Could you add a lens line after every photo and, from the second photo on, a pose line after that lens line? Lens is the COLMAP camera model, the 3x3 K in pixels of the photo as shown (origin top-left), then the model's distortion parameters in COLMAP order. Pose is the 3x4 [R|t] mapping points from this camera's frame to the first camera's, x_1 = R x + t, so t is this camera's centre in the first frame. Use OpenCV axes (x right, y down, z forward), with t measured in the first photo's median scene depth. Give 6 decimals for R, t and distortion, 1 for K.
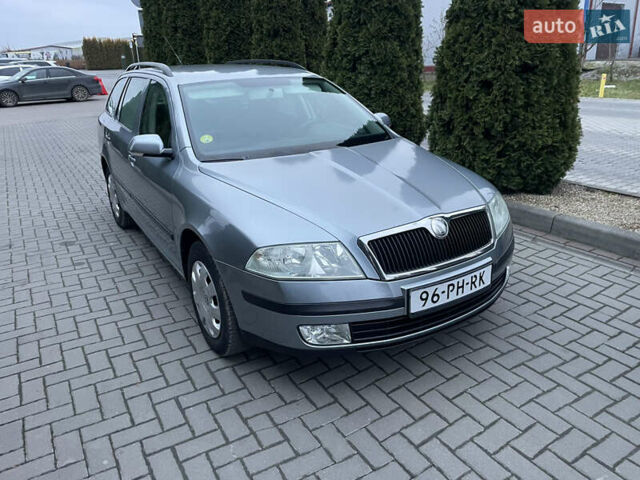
lens RADIAL K [[482.4, 0, 324.9], [0, 482.4, 237.0], [0, 0, 1]] dist [0.094345, -0.120502]
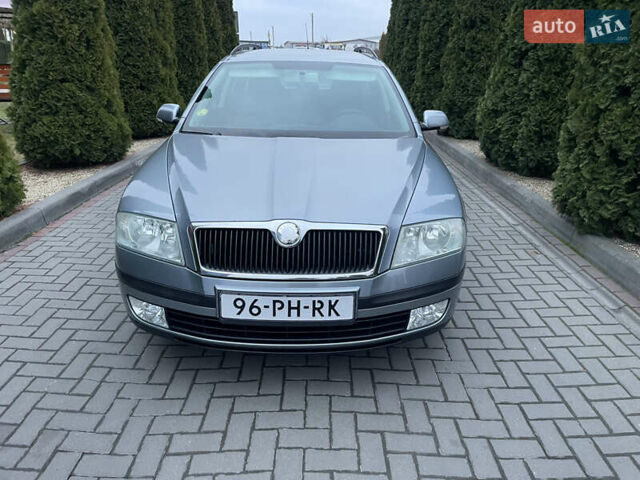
lens RADIAL K [[482.4, 0, 324.9], [0, 482.4, 237.0], [0, 0, 1]] dist [0.094345, -0.120502]
pose [[0.847112, 0.226792, -0.480589, 0.699558], [-0.224288, 0.972448, 0.063562, -0.083451], [0.481763, 0.053946, 0.874640, 0.278676]]
